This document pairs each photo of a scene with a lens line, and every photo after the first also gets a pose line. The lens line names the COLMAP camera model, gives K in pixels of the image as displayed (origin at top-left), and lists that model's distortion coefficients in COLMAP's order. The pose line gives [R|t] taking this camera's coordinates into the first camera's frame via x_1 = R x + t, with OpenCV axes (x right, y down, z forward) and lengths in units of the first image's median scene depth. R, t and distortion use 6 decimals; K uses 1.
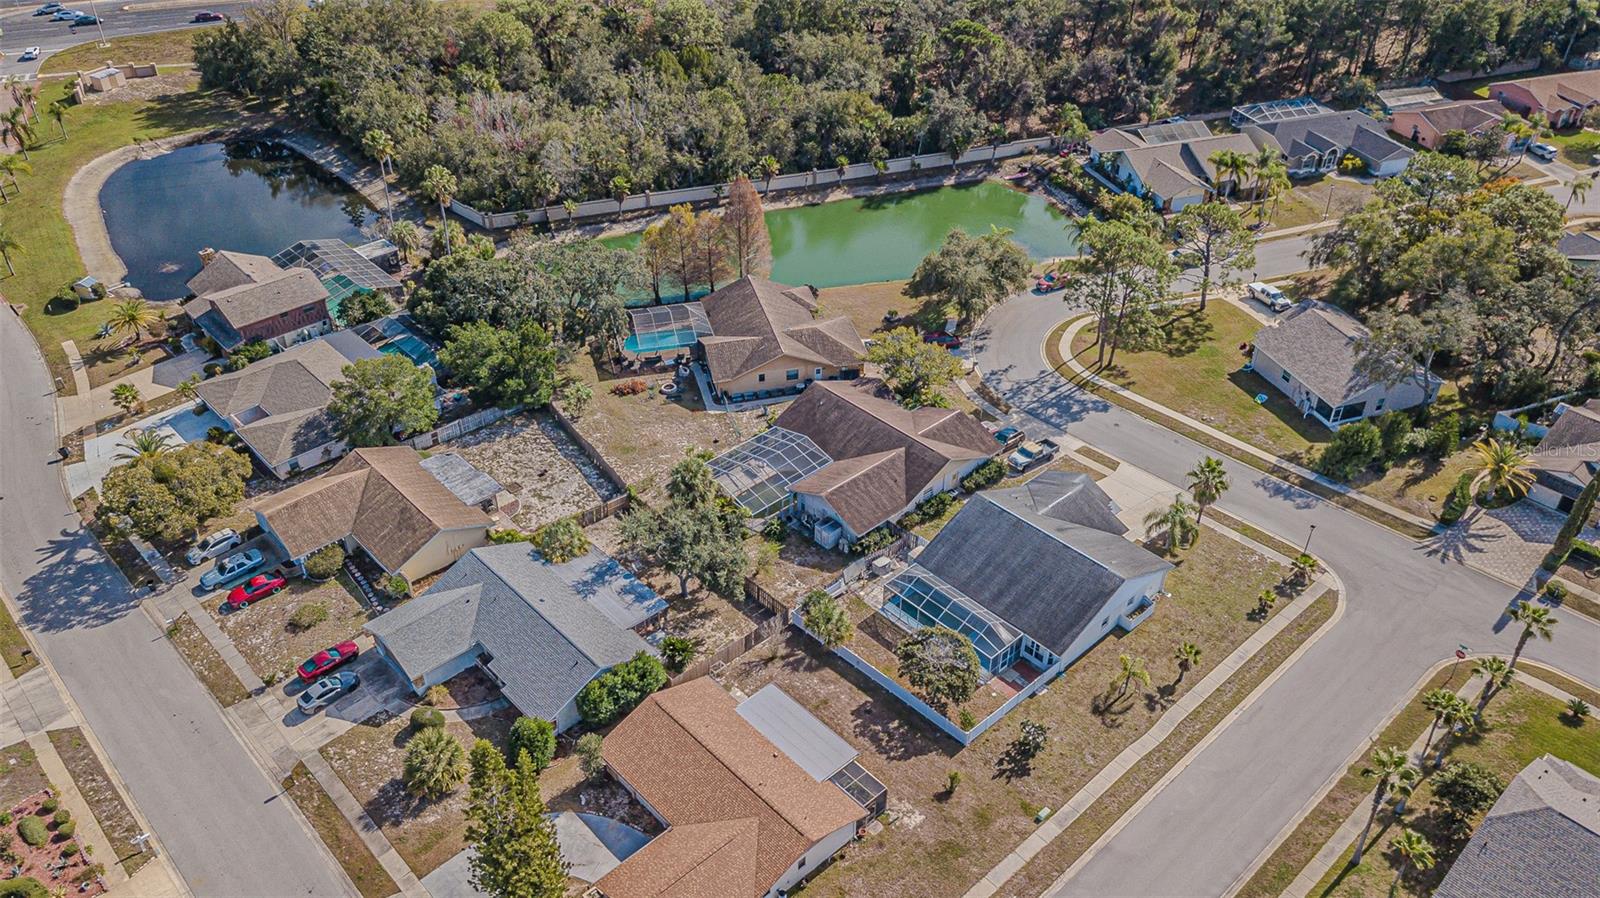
lens RADIAL K [[1222.8, 0, 791.9], [0, 1222.8, 453.0], [0, 0, 1]] dist [0.014907, 0.004779]
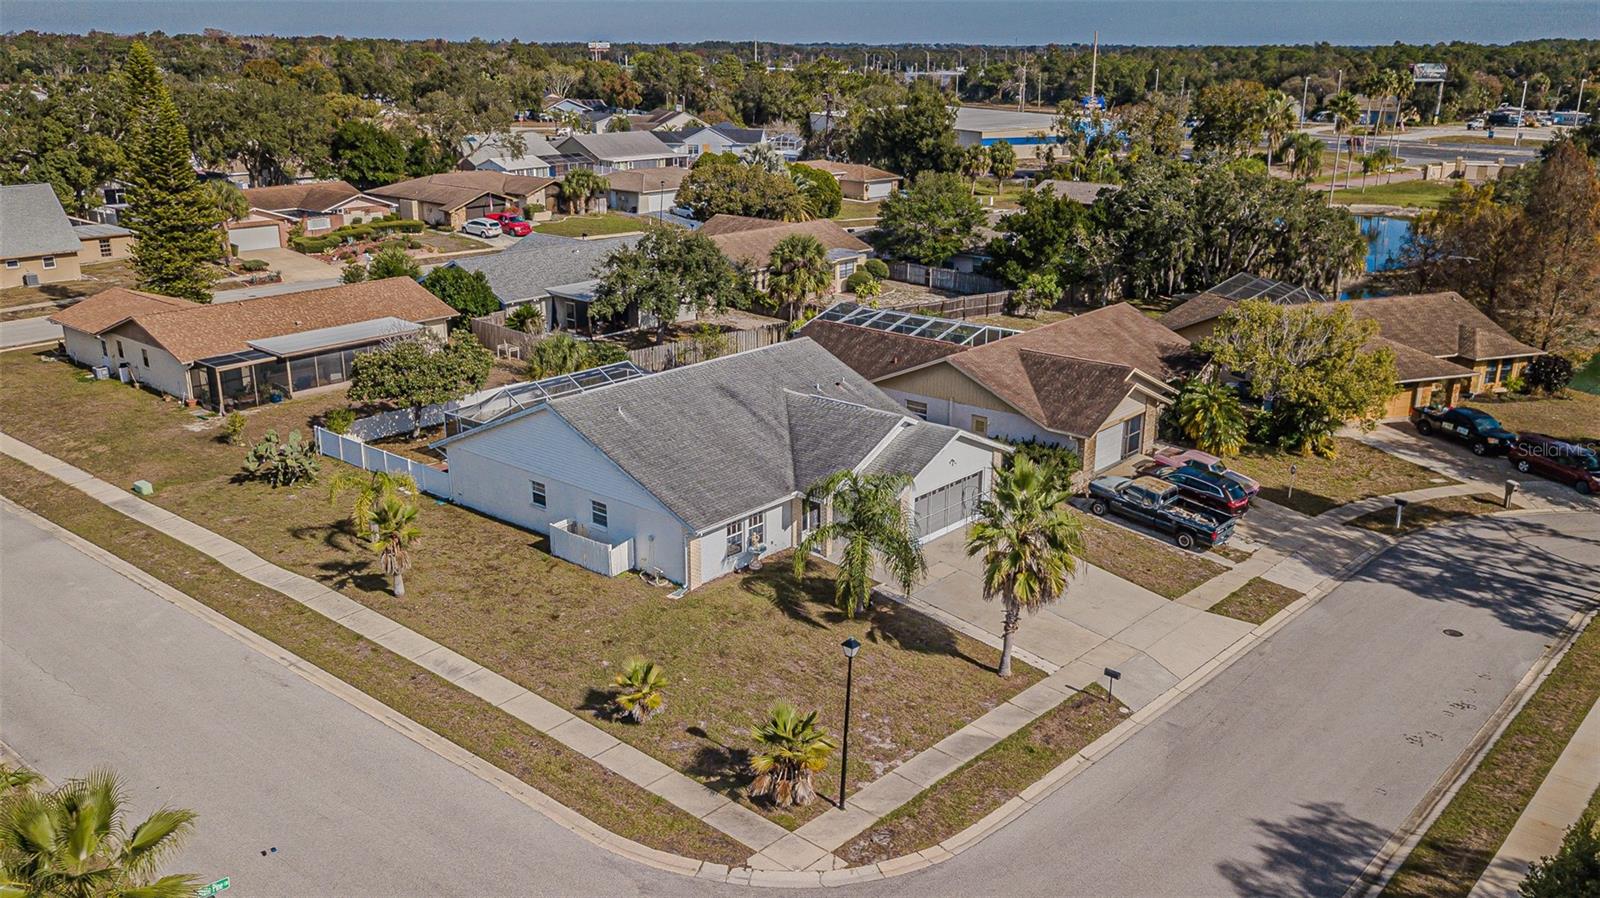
lens RADIAL K [[1287.8, 0, 800.0], [0, 1287.8, 449.0], [0, 0, 1]] dist [0.007952, 0.019539]
pose [[0.120747, 0.294358, -0.948037, 0.667550], [-0.582519, 0.794316, 0.172436, -0.022534], [0.803798, 0.531428, 0.267380, 0.836922]]
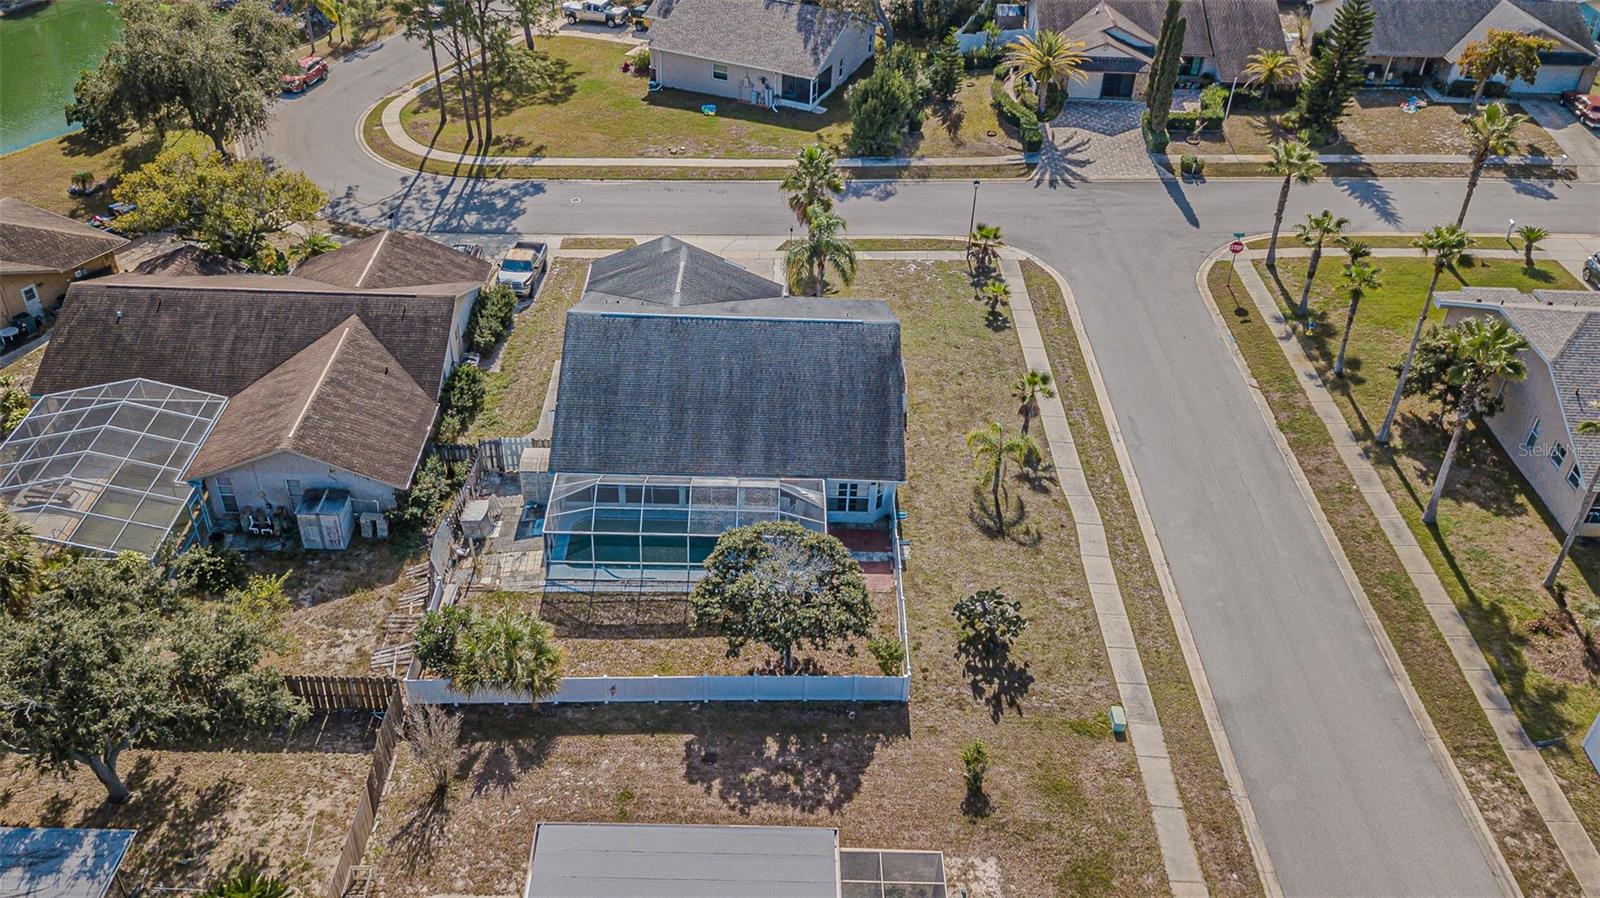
lens RADIAL K [[1313.7, 0, 794.9], [0, 1313.7, 447.8], [0, 0, 1]] dist [-0.009052, 0.067642]
pose [[0.676457, -0.414034, 0.609083, -0.144588], [0.402043, 0.900516, 0.165626, 0.029639], [-0.617064, 0.132839, 0.775620, 0.486326]]
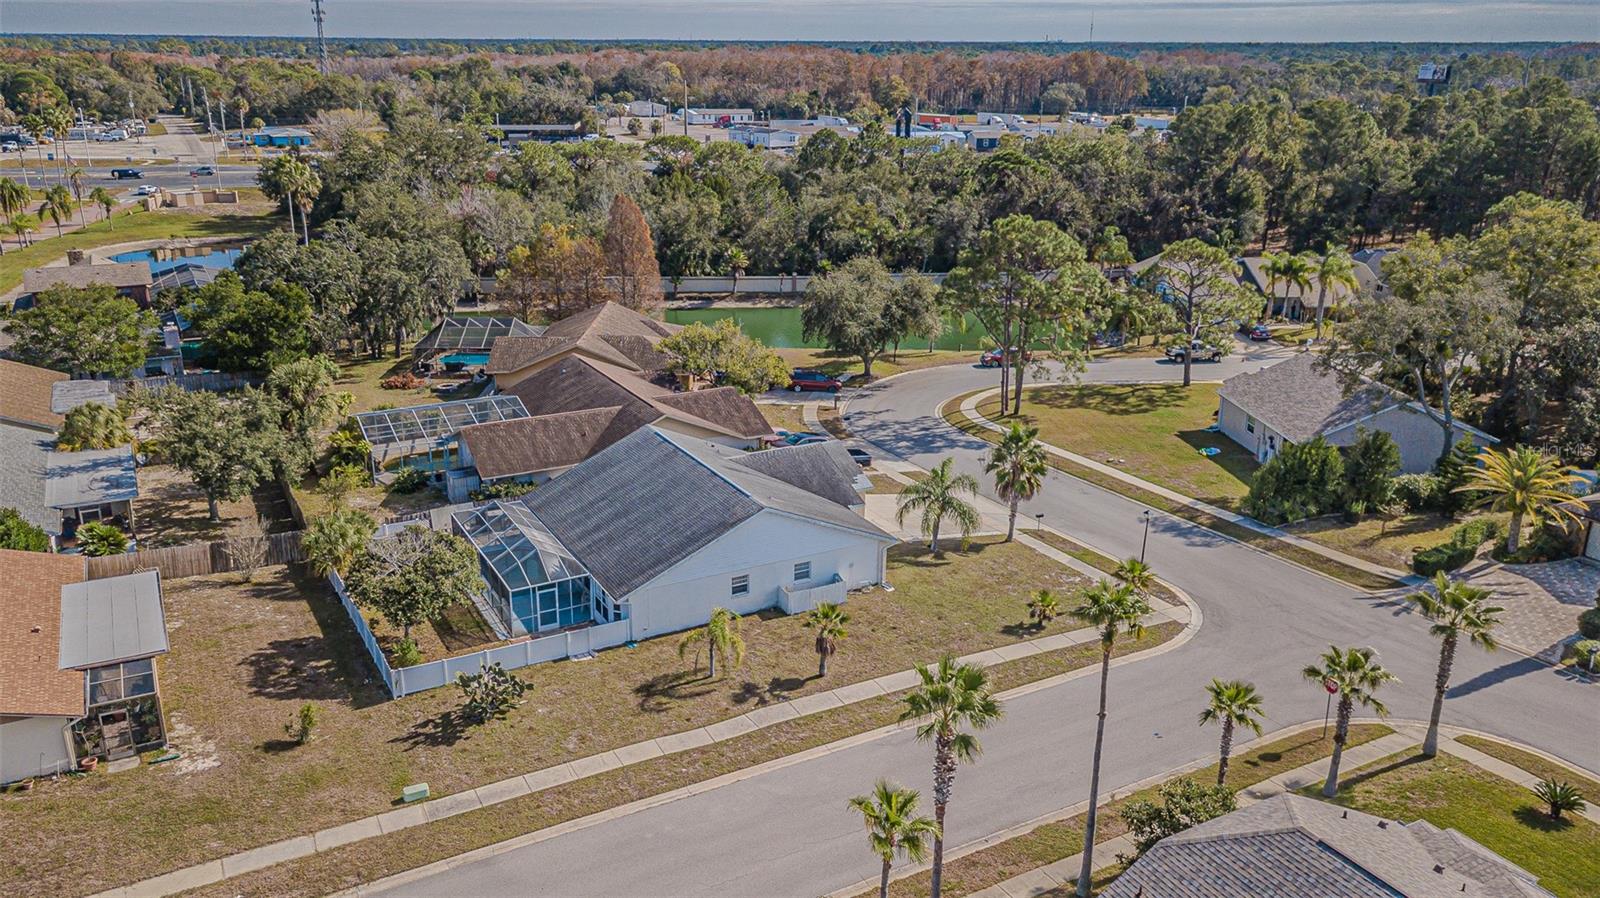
lens RADIAL K [[1222.8, 0, 791.9], [0, 1222.8, 453.0], [0, 0, 1]] dist [0.014907, 0.004779]
pose [[0.969217, 0.082003, -0.232149, 0.372279], [-0.147295, 0.948678, -0.279845, 0.216020], [0.197286, 0.305425, 0.931554, 0.371085]]
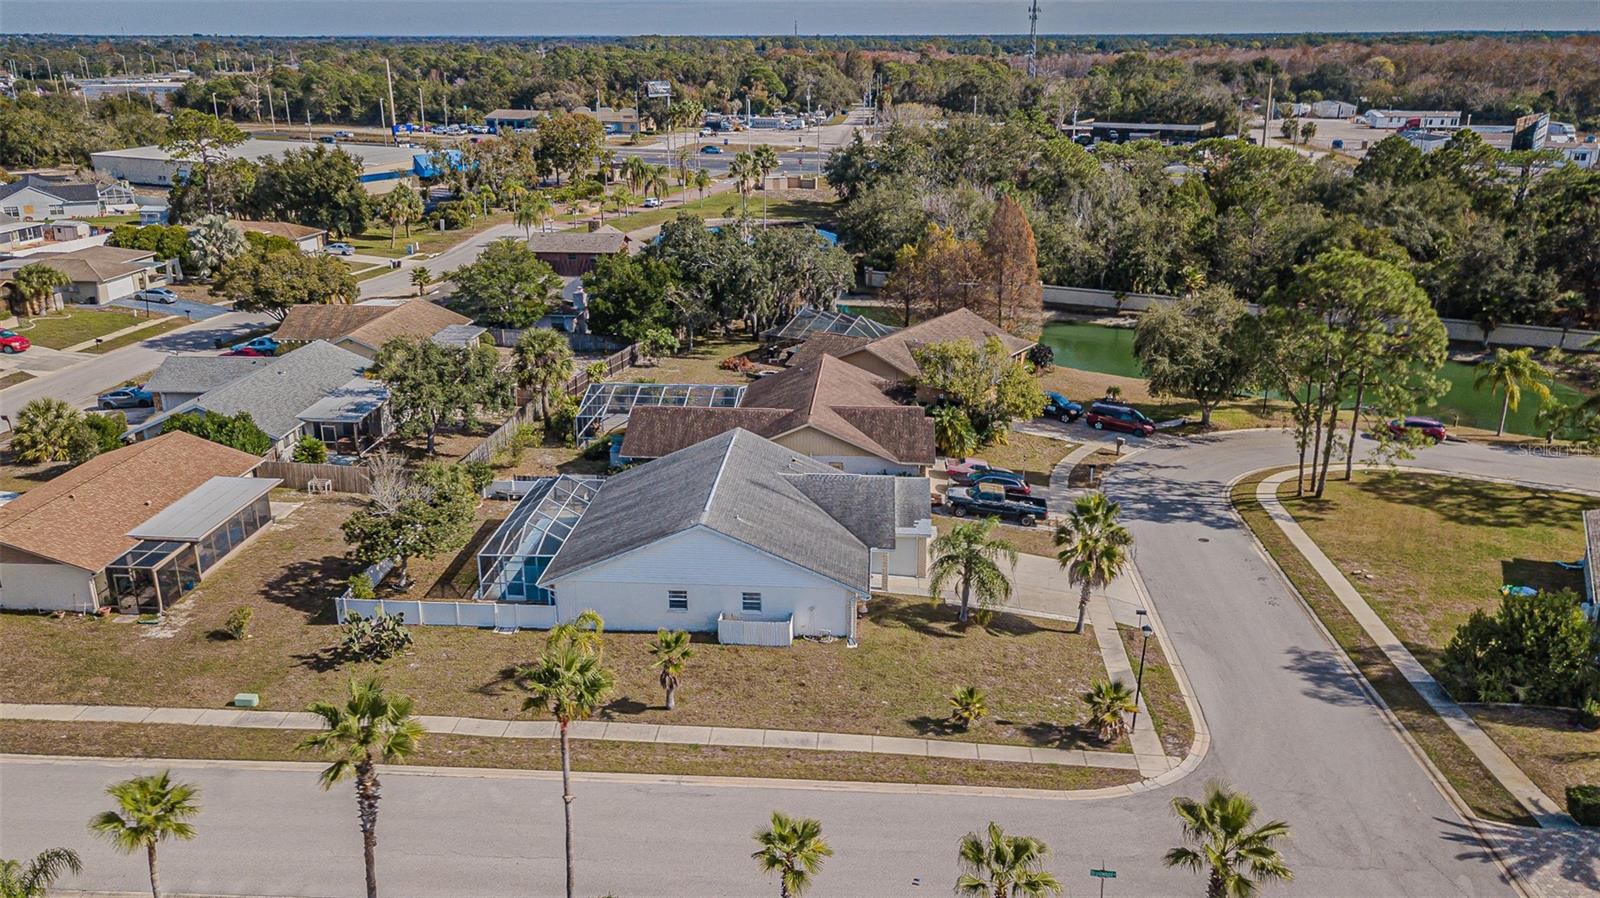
lens RADIAL K [[1260.1, 0, 793.4], [0, 1260.1, 449.0], [0, 0, 1]] dist [0.016960, 0.000330]
pose [[0.679847, 0.223911, -0.698334, 0.625574], [-0.425106, 0.896264, -0.126477, 0.111825], [0.597572, 0.382851, 0.704509, 0.516372]]
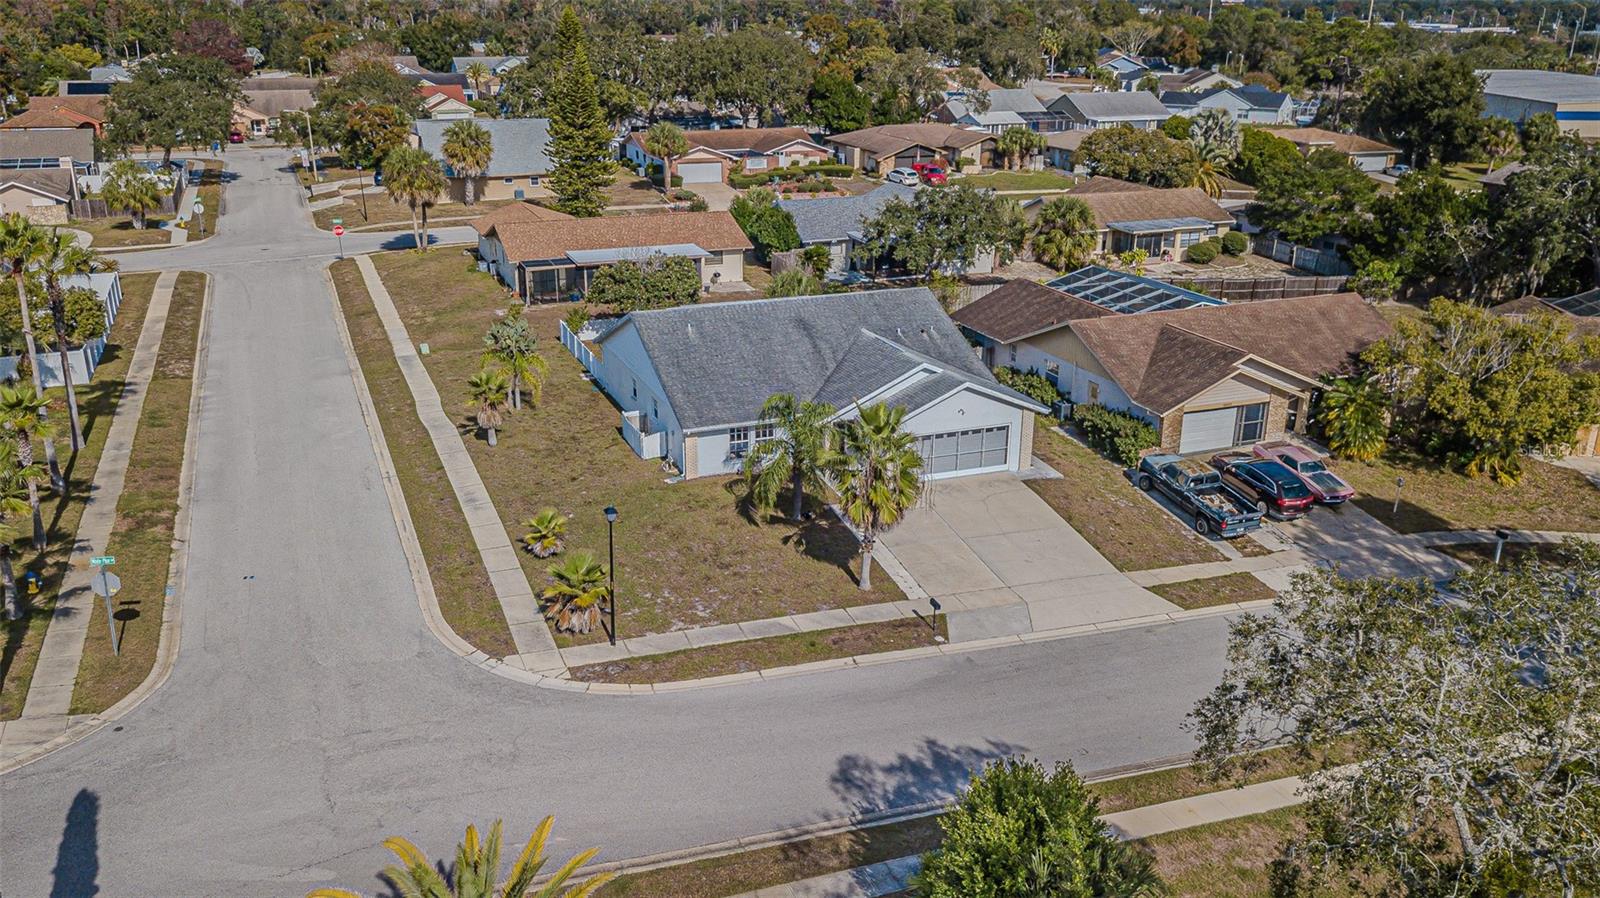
lens RADIAL K [[1287.8, 0, 800.0], [0, 1287.8, 449.0], [0, 0, 1]] dist [0.007952, 0.019539]
pose [[-0.348632, 0.306667, -0.885670, 0.703983], [-0.553083, 0.695573, 0.458559, -0.153704], [0.756674, 0.649717, -0.072887, 1.005117]]
